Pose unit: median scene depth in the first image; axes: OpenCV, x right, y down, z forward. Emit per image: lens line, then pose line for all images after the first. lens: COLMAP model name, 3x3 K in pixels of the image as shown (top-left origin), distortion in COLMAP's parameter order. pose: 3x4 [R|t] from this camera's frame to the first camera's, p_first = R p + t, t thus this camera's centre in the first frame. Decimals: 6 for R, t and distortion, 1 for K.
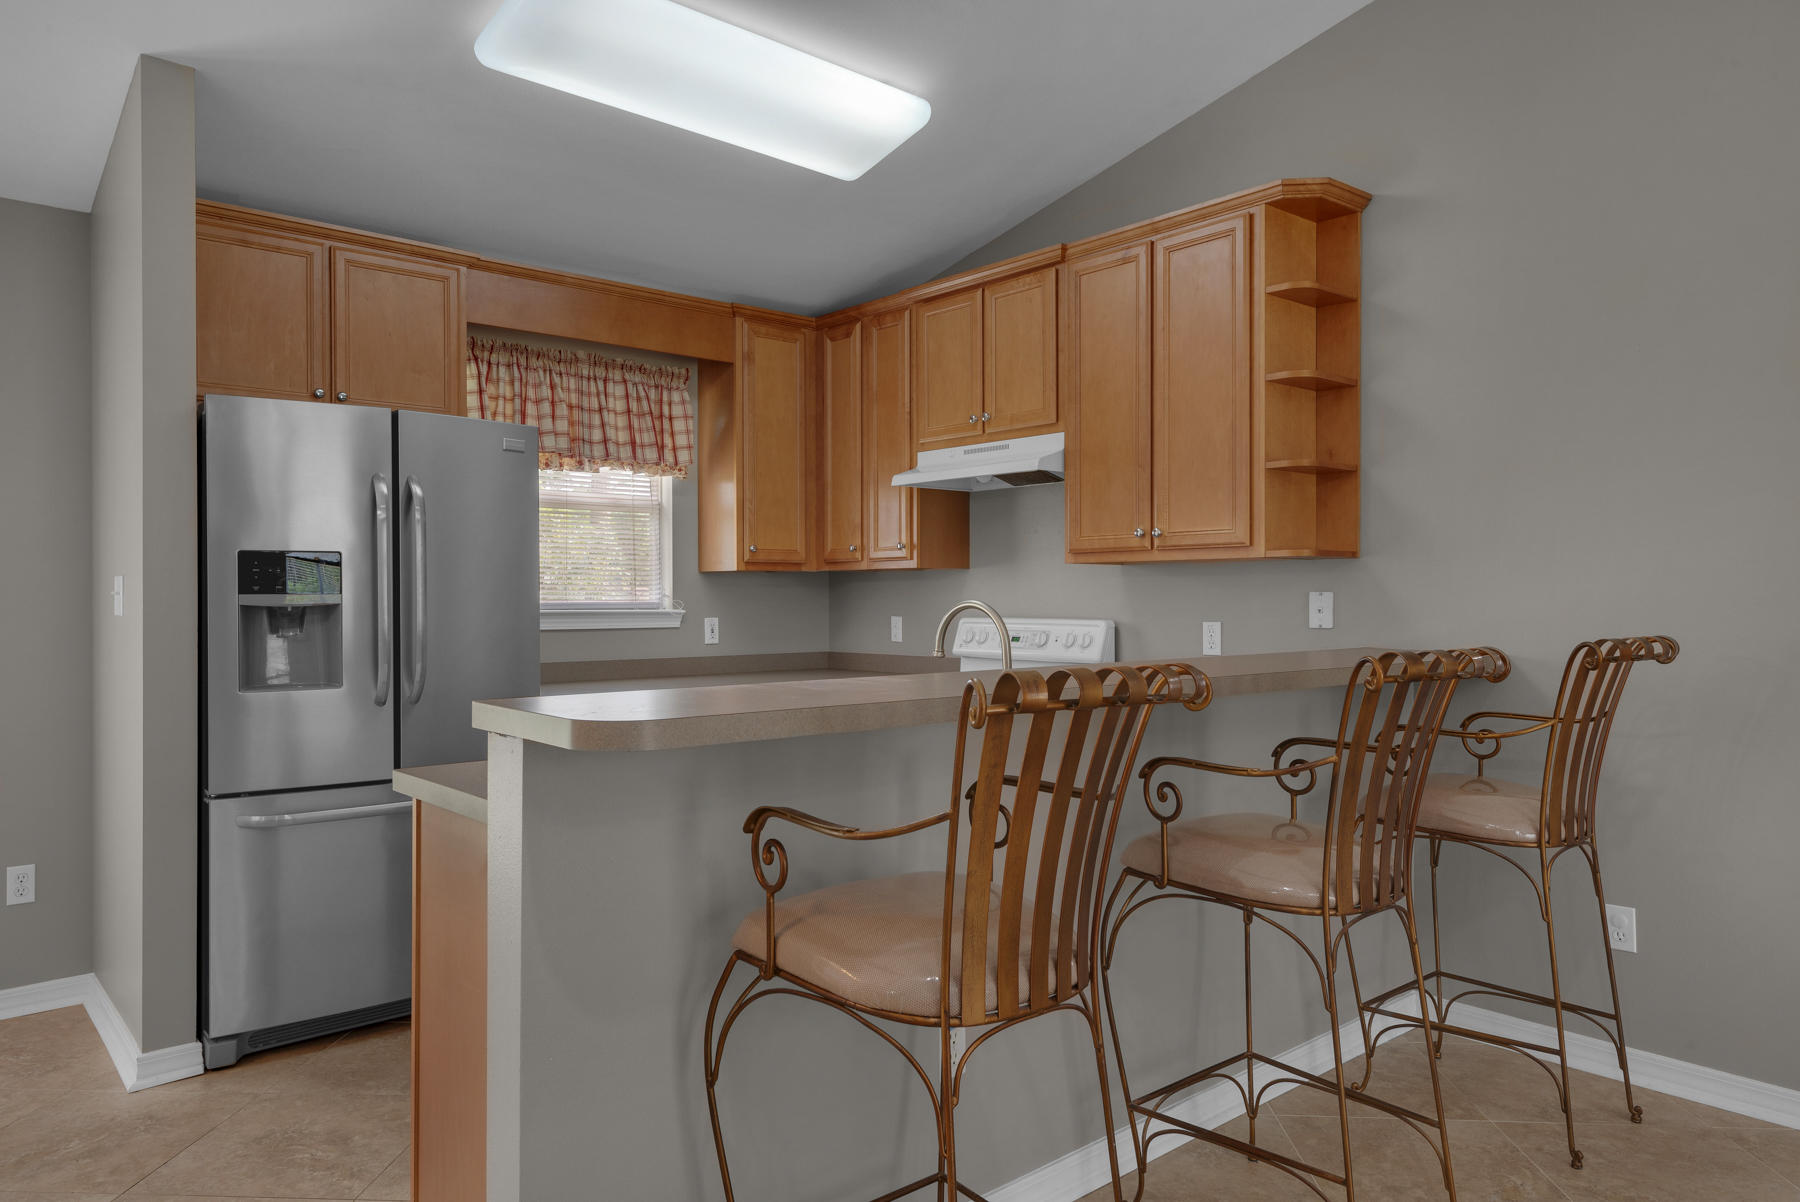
lens RADIAL K [[1179.5, 0, 886.9], [0, 1179.5, 592.5], [0, 0, 1]] dist [0.027566, -0.003739]
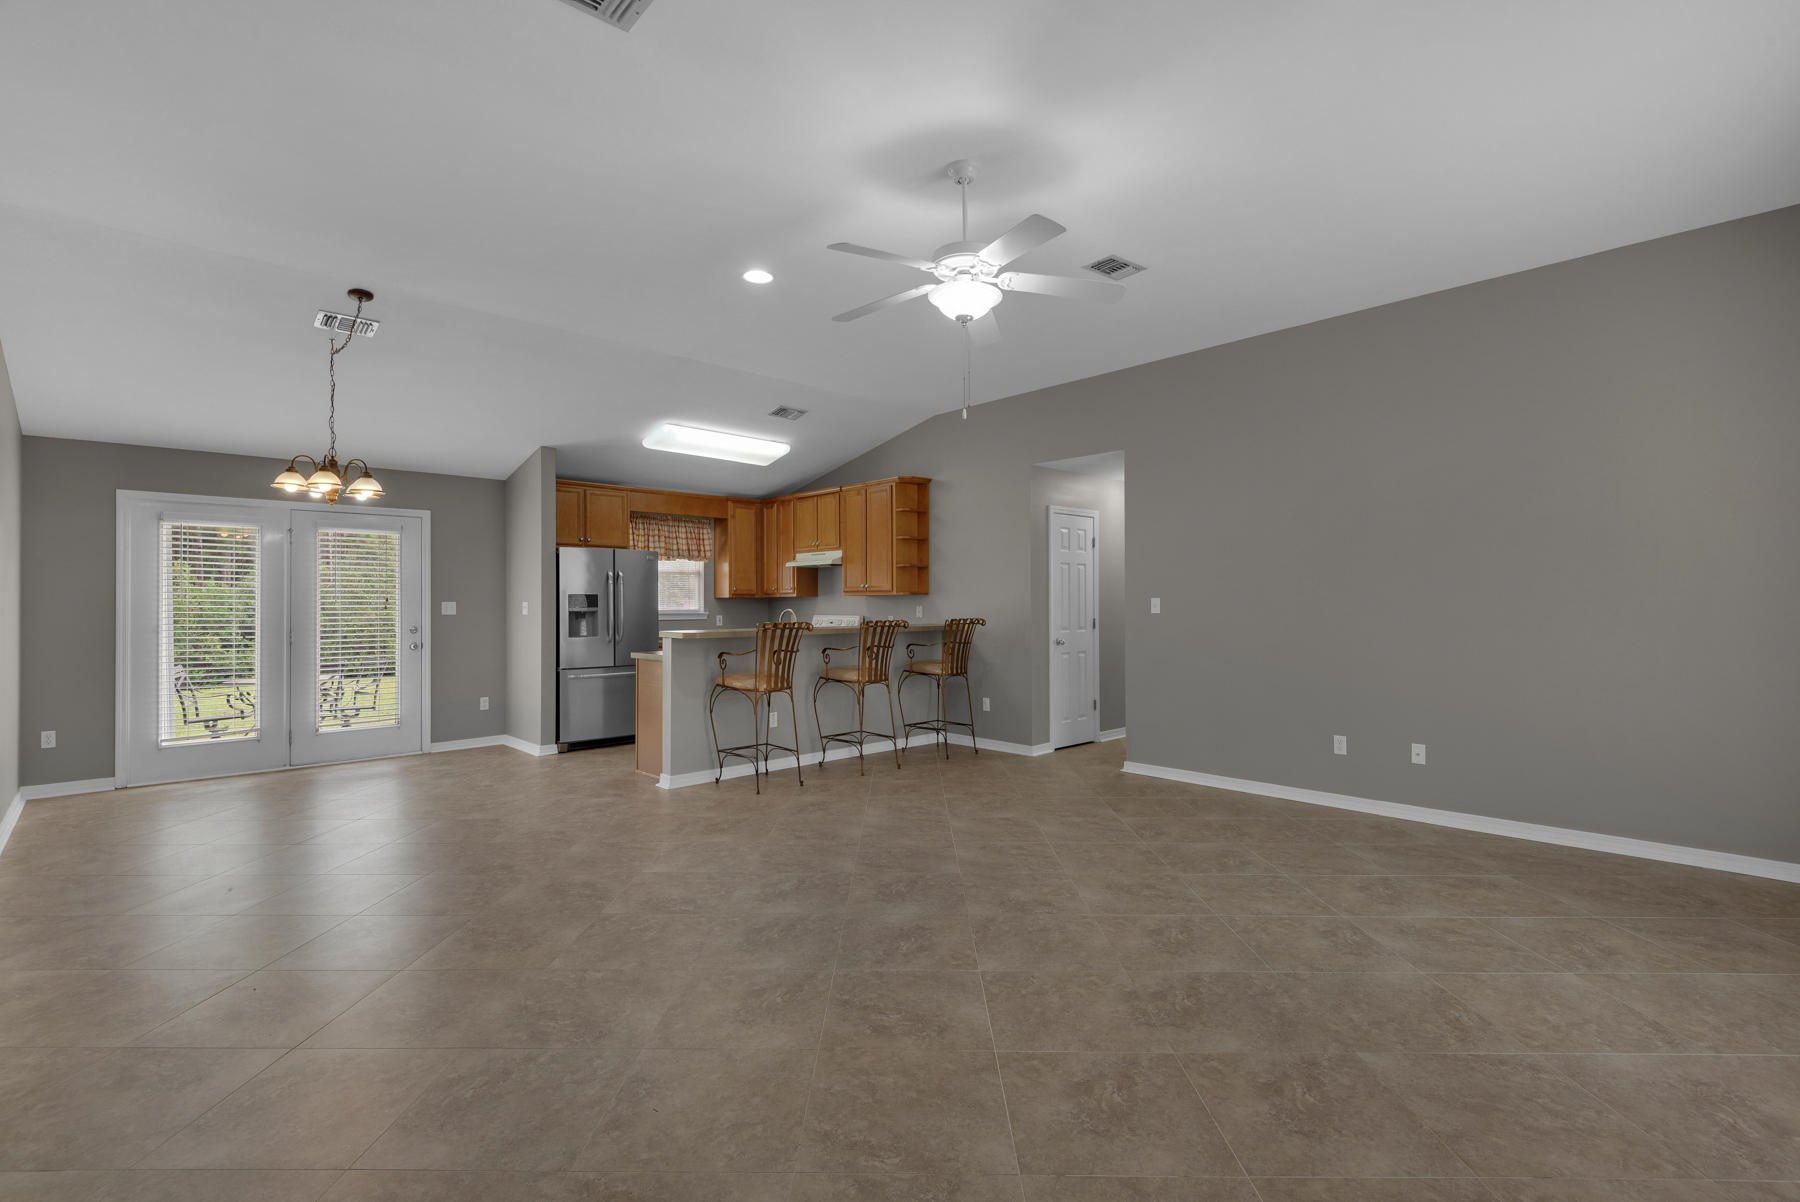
lens RADIAL K [[816.6, 0, 913.8], [0, 816.6, 604.3], [0, 0, 1]] dist [0.002624, -0.004690]
pose [[0.997609, -0.001144, 0.069096, 0.172649], [0.000947, 0.999995, 0.002880, -0.009285], [-0.069099, -0.002808, 0.997606, -0.918443]]
